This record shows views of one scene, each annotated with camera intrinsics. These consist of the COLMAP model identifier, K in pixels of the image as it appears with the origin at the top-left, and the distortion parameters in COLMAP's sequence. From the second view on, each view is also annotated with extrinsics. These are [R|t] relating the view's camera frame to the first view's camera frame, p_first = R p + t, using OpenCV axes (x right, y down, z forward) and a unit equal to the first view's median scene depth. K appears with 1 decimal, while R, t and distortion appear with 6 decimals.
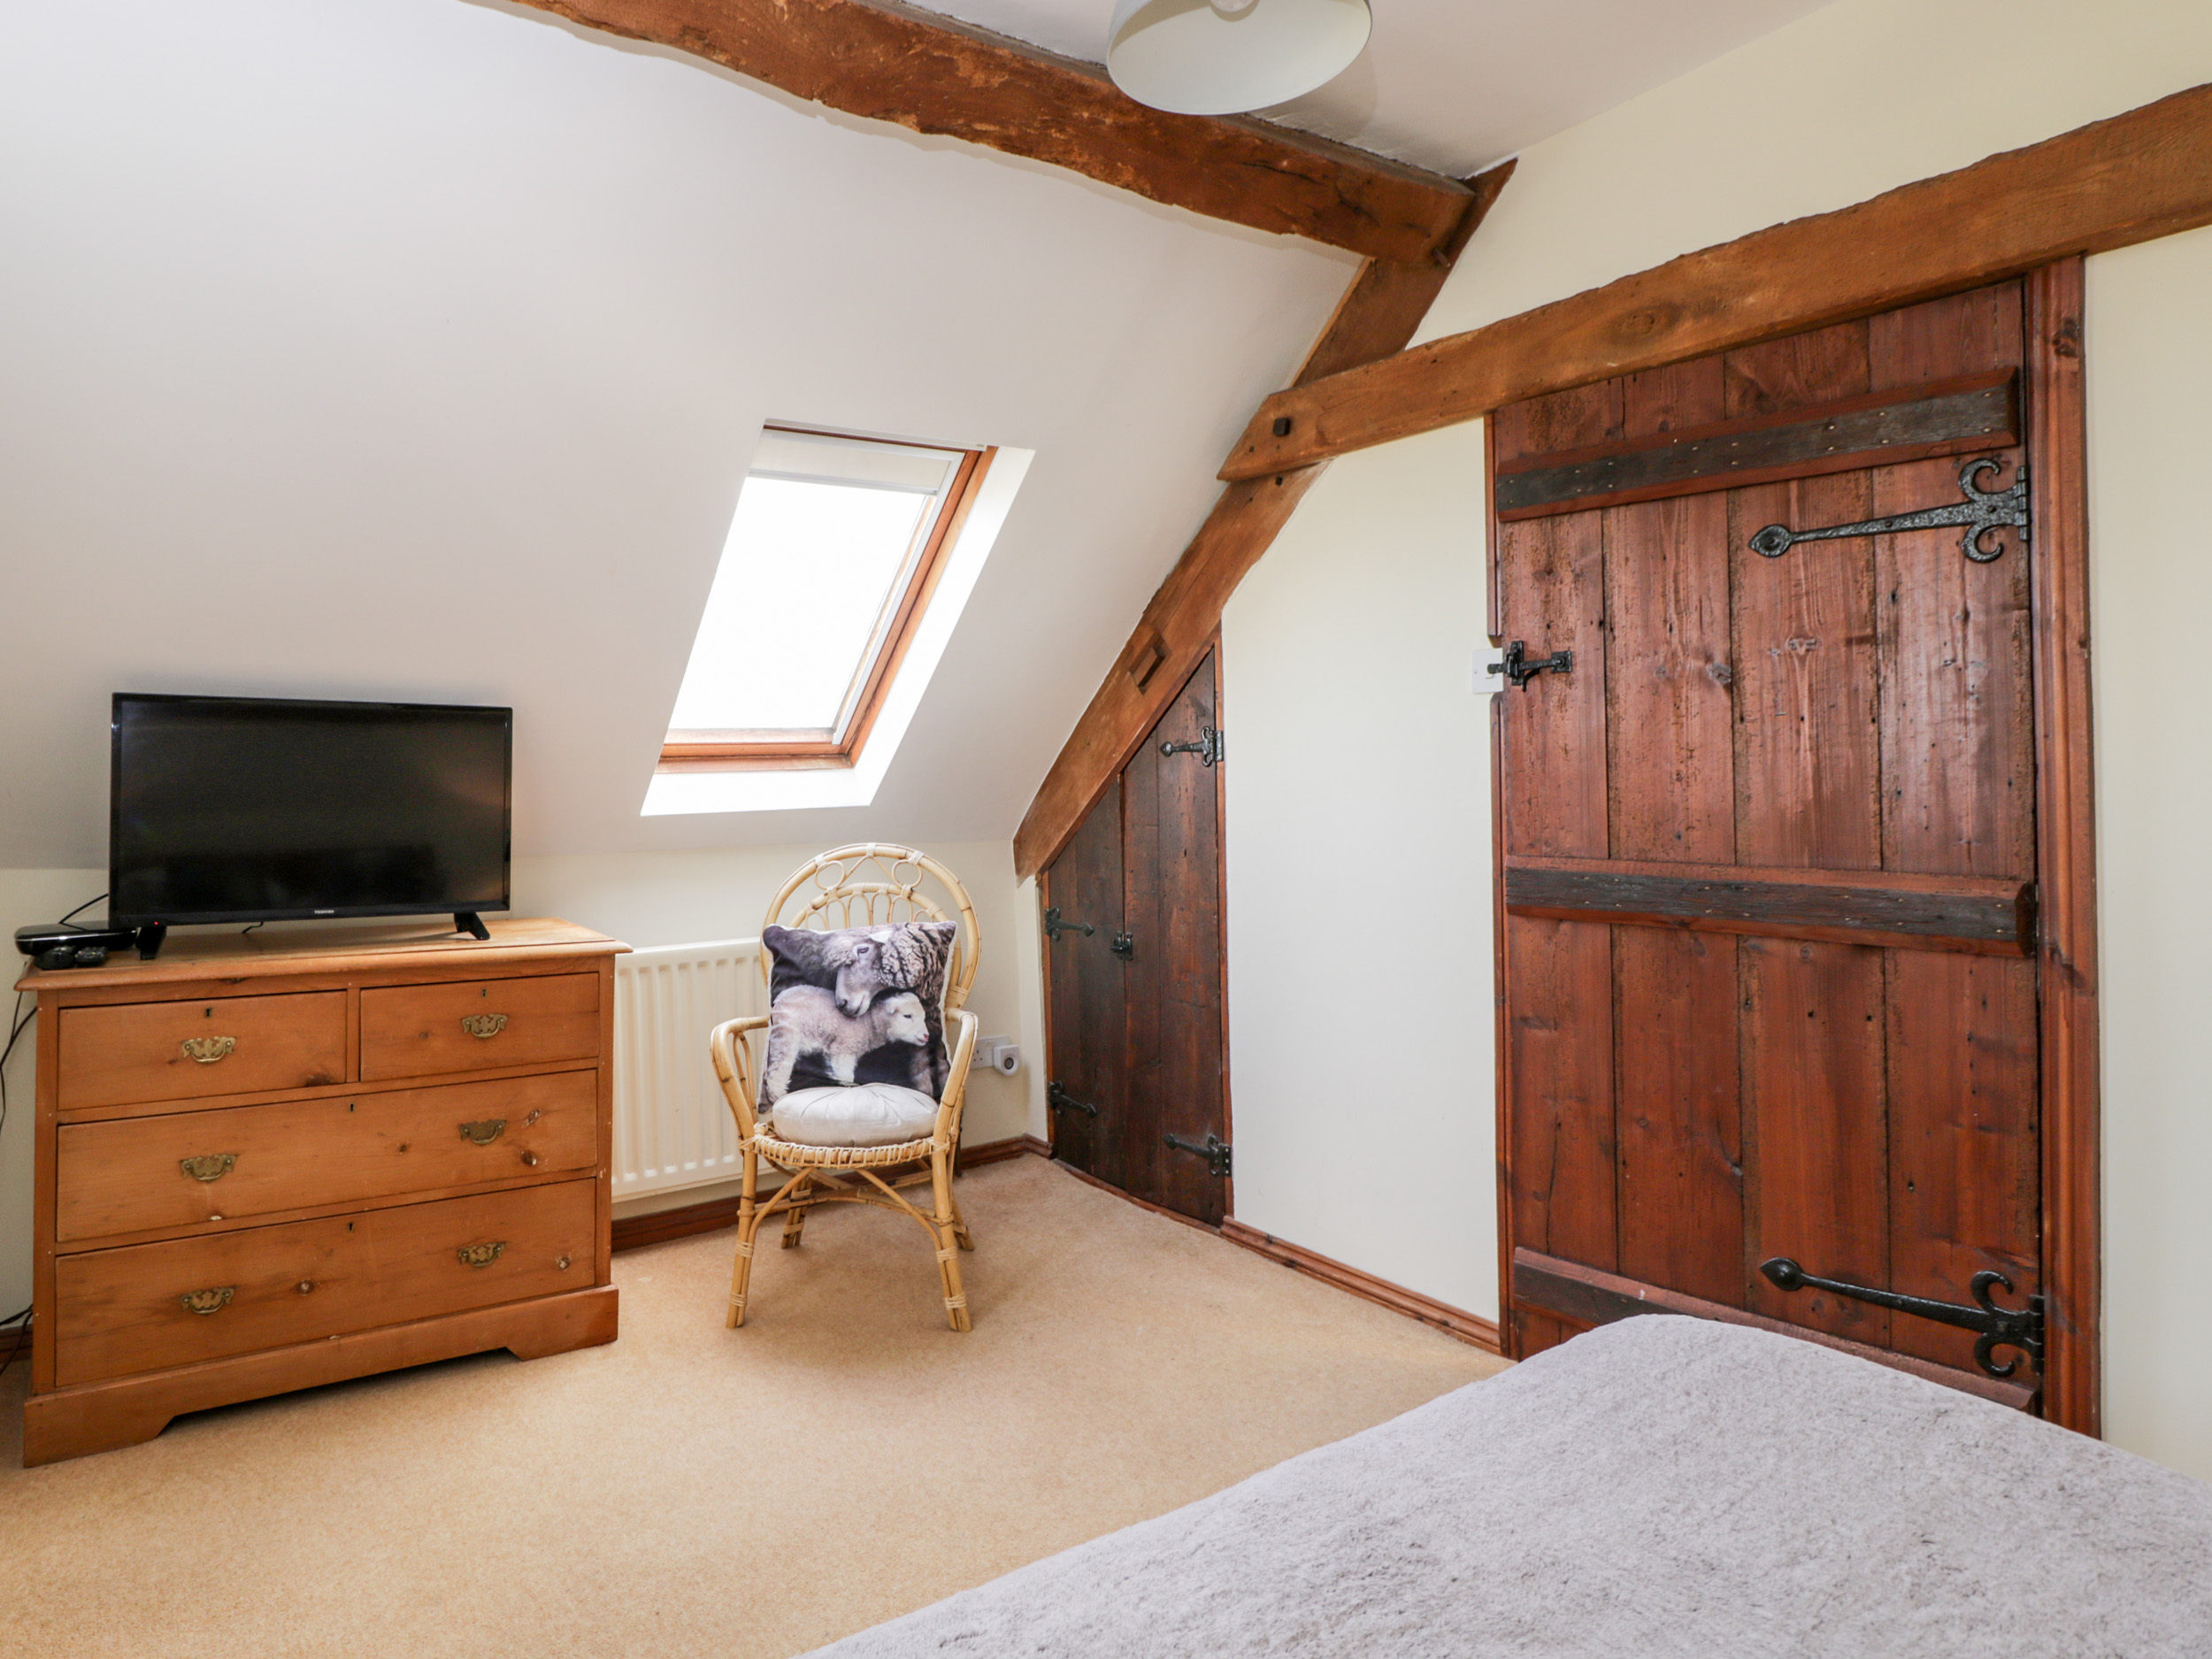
lens RADIAL K [[1166.7, 0, 1191.7], [0, 1166.7, 750.1], [0, 0, 1]] dist [-0.003477, -0.010543]
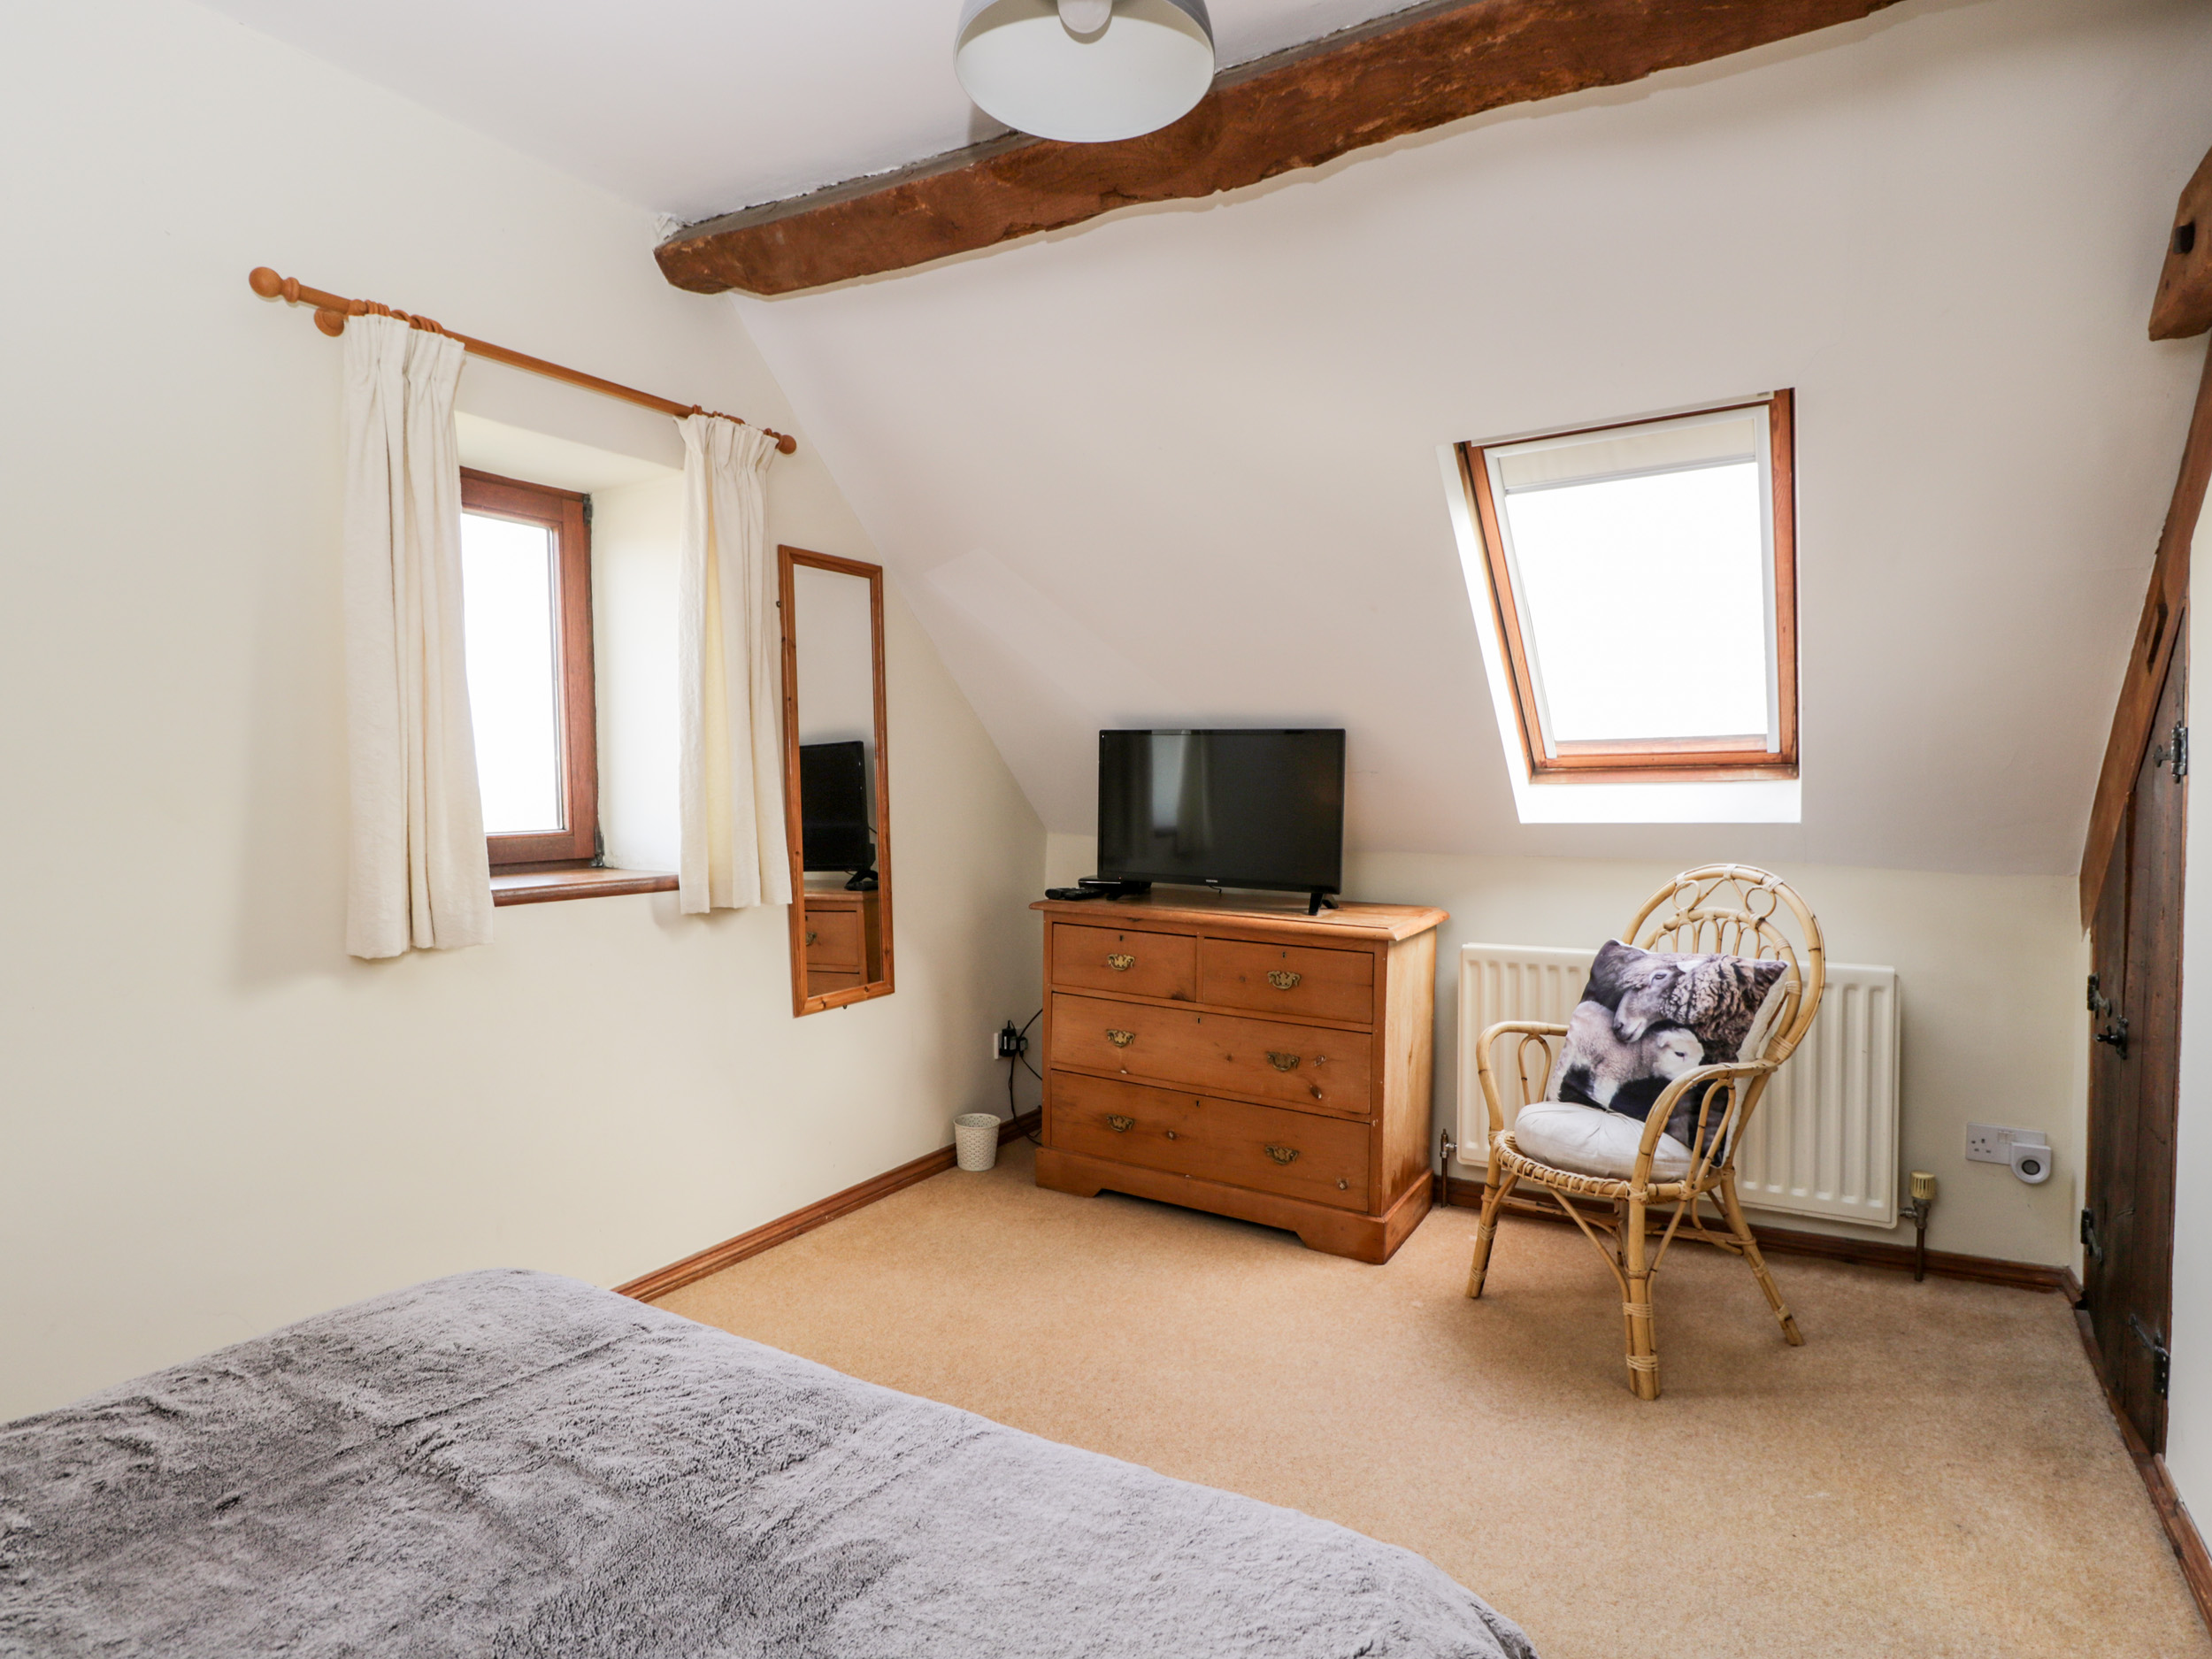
lens RADIAL K [[1166.7, 0, 1109.2], [0, 1166.7, 828.6], [0, 0, 1]] dist [-0.003477, -0.010543]
pose [[0.466801, 0.046652, -0.883131, 0.376581], [0.009796, 0.998274, 0.057912, -0.004903], [0.884308, -0.035685, 0.465538, 0.208260]]
